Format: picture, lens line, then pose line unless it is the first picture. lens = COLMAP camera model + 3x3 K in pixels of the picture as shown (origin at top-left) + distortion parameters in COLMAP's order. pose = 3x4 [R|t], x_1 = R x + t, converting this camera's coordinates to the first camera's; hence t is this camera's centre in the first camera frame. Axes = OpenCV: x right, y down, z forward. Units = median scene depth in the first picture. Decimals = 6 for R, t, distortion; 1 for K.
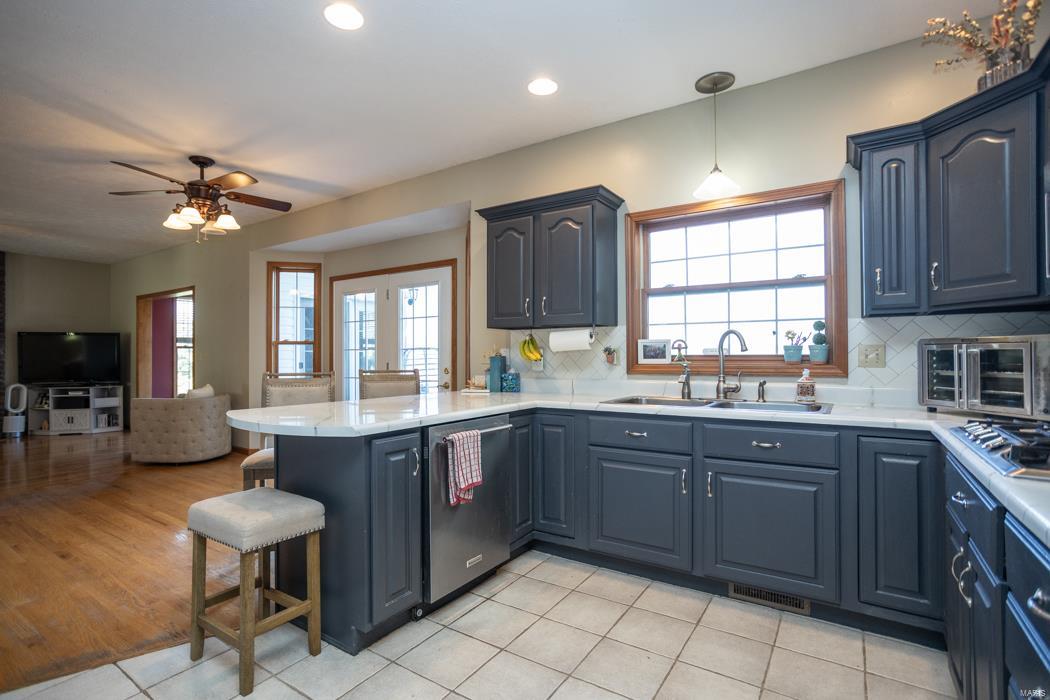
lens RADIAL K [[507.6, 0, 527.4], [0, 507.6, 352.3], [0, 0, 1]] dist [-0.037988, 0.022321]
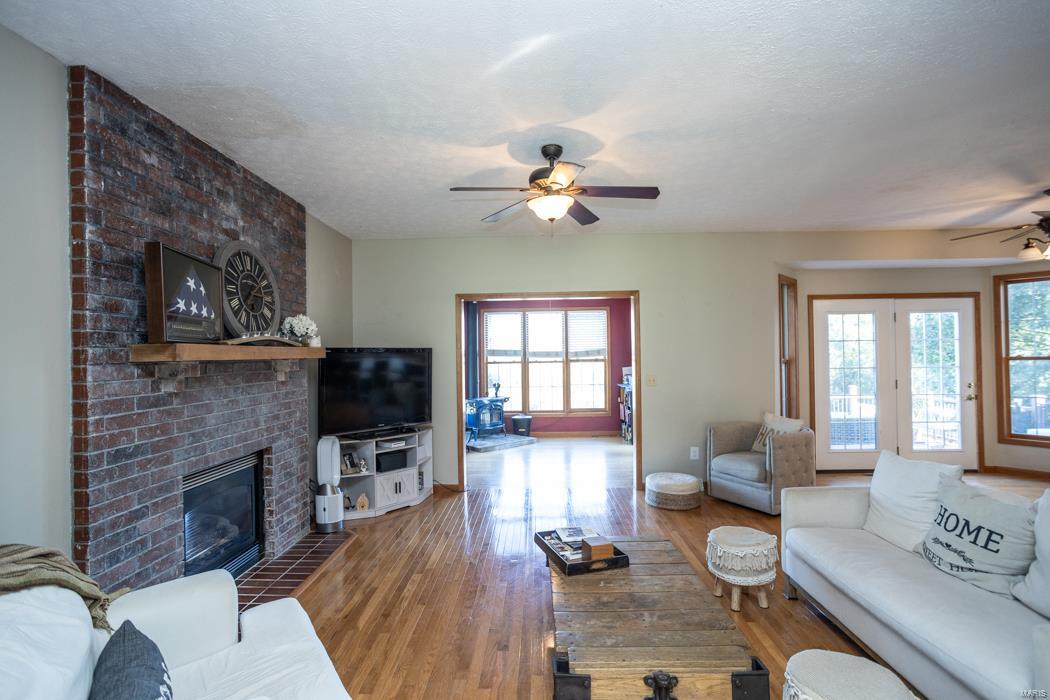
lens RADIAL K [[507.6, 0, 522.7], [0, 507.6, 352.7], [0, 0, 1]] dist [-0.037988, 0.022321]
pose [[0.850479, -0.006091, 0.525973, -1.526783], [0.008851, 0.999957, -0.002732, -0.042677], [-0.525934, 0.006978, 0.850497, 0.514559]]
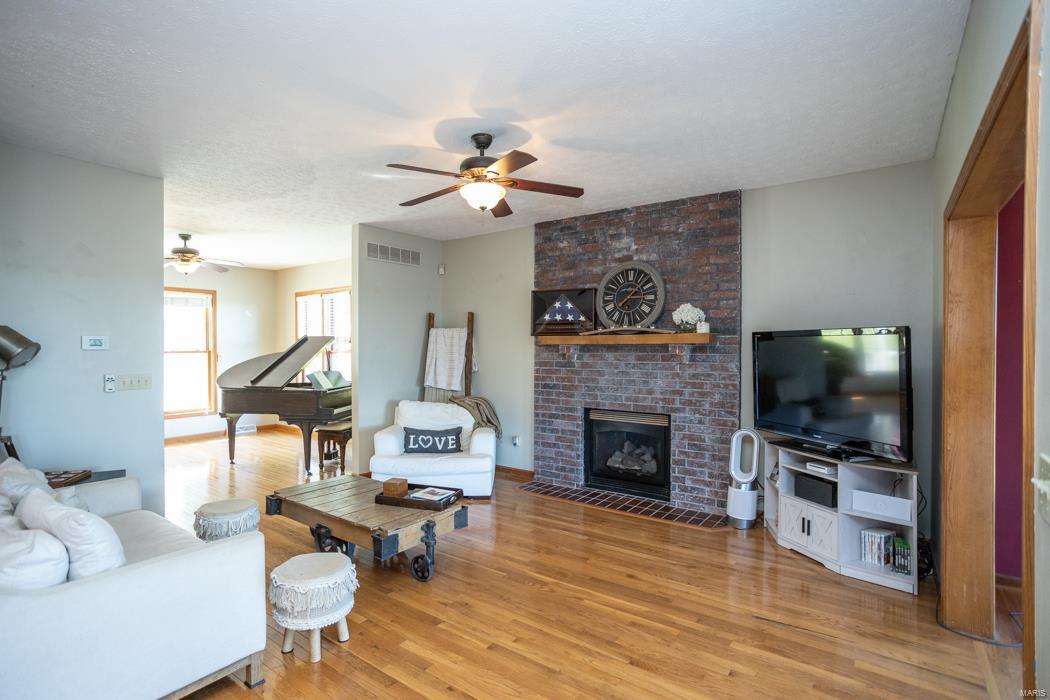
lens RADIAL K [[512.6, 0, 521.6], [0, 512.6, 352.3], [0, 0, 1]] dist [-0.036072, 0.003281]
pose [[-0.046450, 0.012496, -0.998842, -0.620592], [0.005109, 0.999912, 0.012272, -0.036945], [0.998908, -0.004533, -0.046510, 1.050368]]
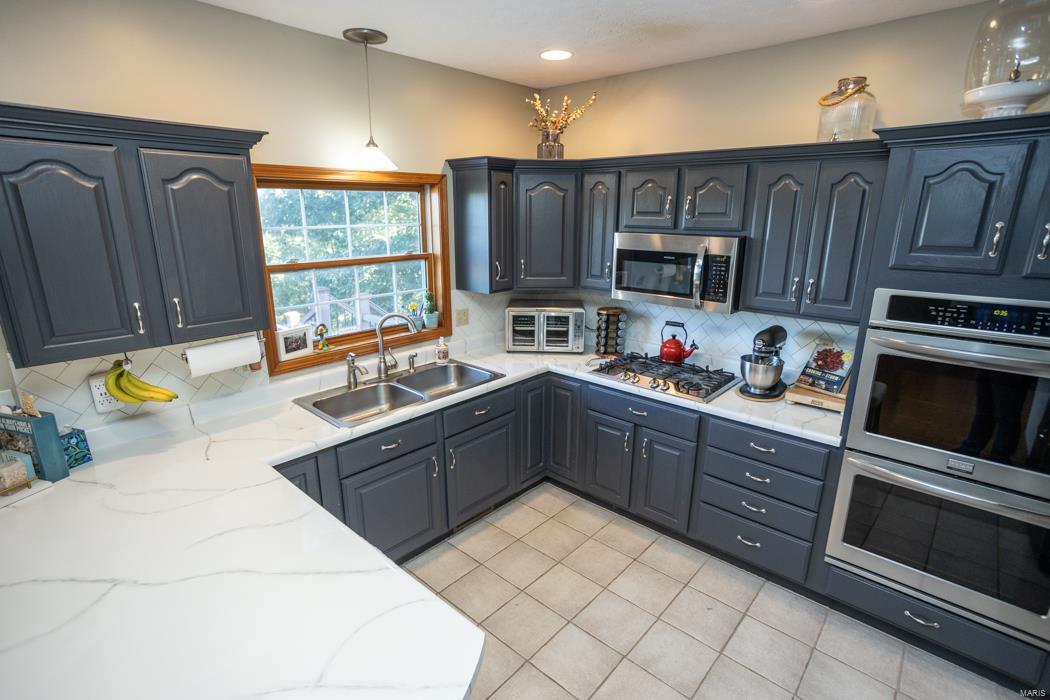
lens RADIAL K [[507.6, 0, 522.7], [0, 507.6, 351.3], [0, 0, 1]] dist [-0.037988, 0.022321]
pose [[0.157526, -0.256069, 0.953737, -0.291084], [-0.012796, 0.965185, 0.261256, -0.124757], [-0.987432, -0.053358, 0.148765, 0.296462]]
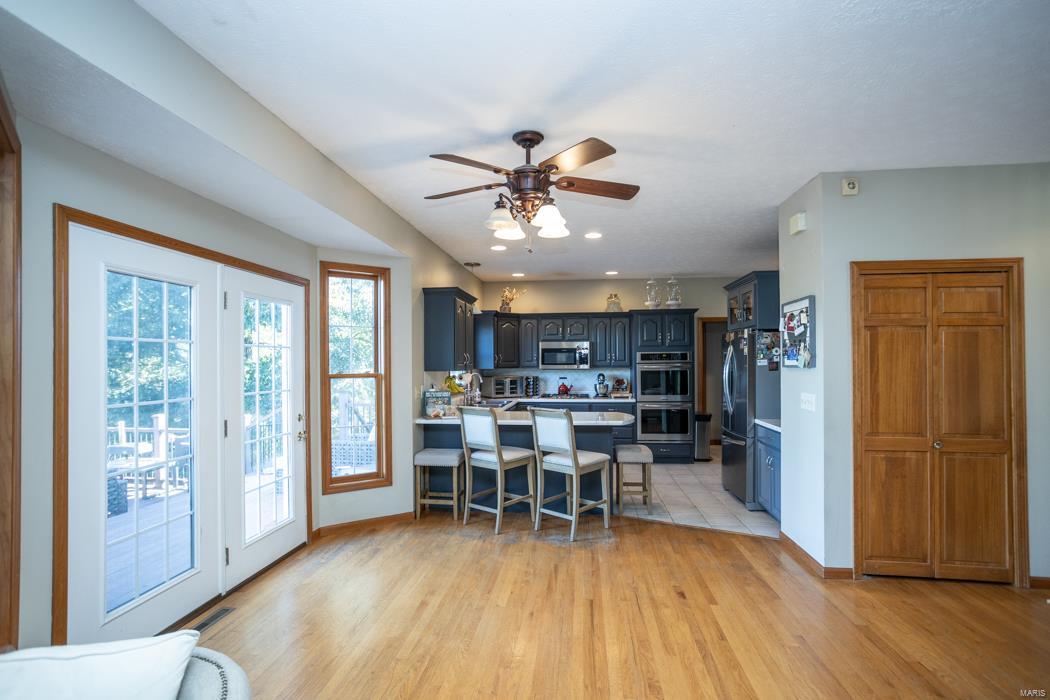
lens RADIAL K [[507.6, 0, 519.3], [0, 507.6, 356.8], [0, 0, 1]] dist [-0.037988, 0.022321]
pose [[-0.443884, 0.015200, 0.895955, -0.933707], [-0.000824, 0.999849, -0.017371, -0.041092], [-0.896084, -0.008449, -0.443804, 0.959192]]
